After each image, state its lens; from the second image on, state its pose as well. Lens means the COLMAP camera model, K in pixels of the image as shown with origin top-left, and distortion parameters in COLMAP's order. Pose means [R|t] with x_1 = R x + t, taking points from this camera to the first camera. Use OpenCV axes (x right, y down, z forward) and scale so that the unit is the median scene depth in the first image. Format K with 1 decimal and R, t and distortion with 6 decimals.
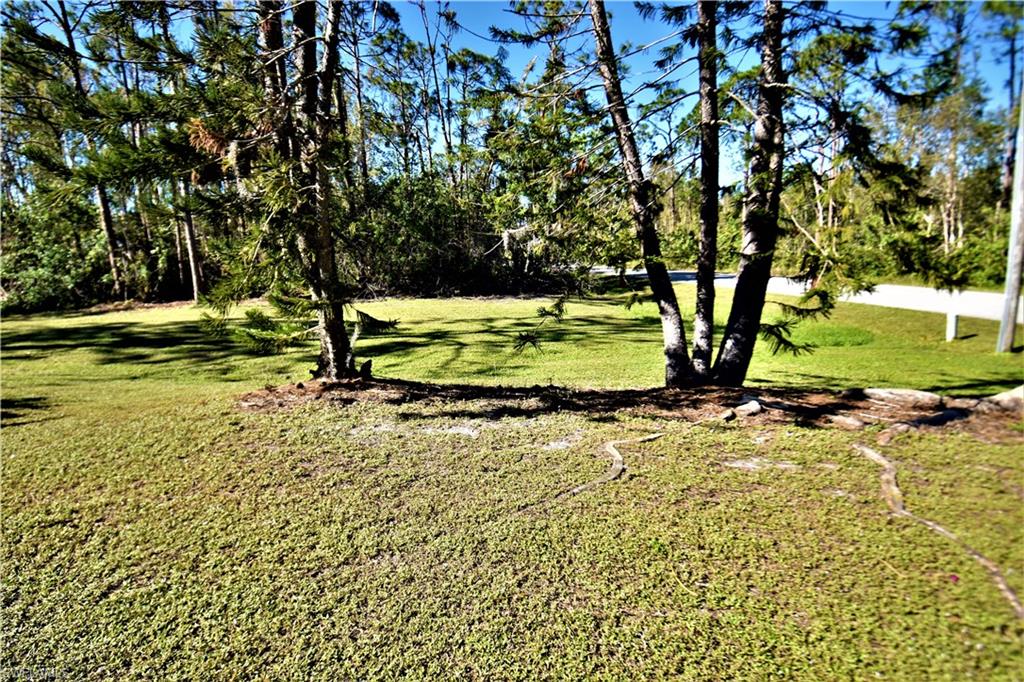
lens RADIAL K [[566.5, 0, 492.9], [0, 566.5, 338.2], [0, 0, 1]] dist [0.018017, -0.028784]
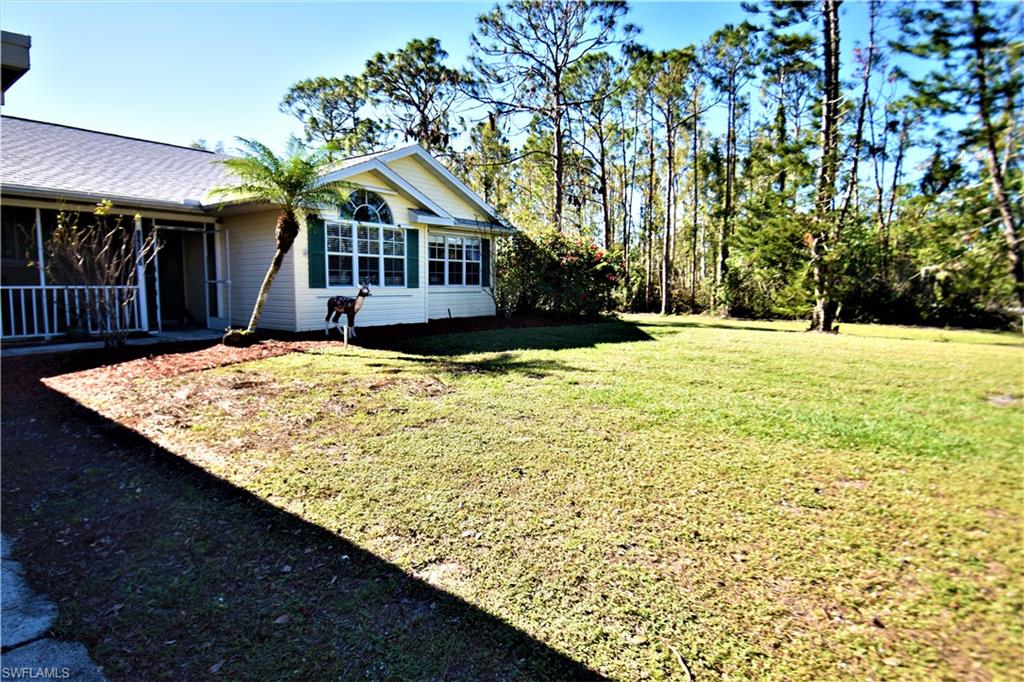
lens RADIAL K [[566.5, 0, 492.9], [0, 566.5, 338.2], [0, 0, 1]] dist [0.018017, -0.028784]
pose [[0.797468, 0.085335, -0.597296, 0.006944], [-0.119930, 0.992614, -0.018308, 0.068713], [0.591322, 0.086234, 0.801812, -0.369531]]
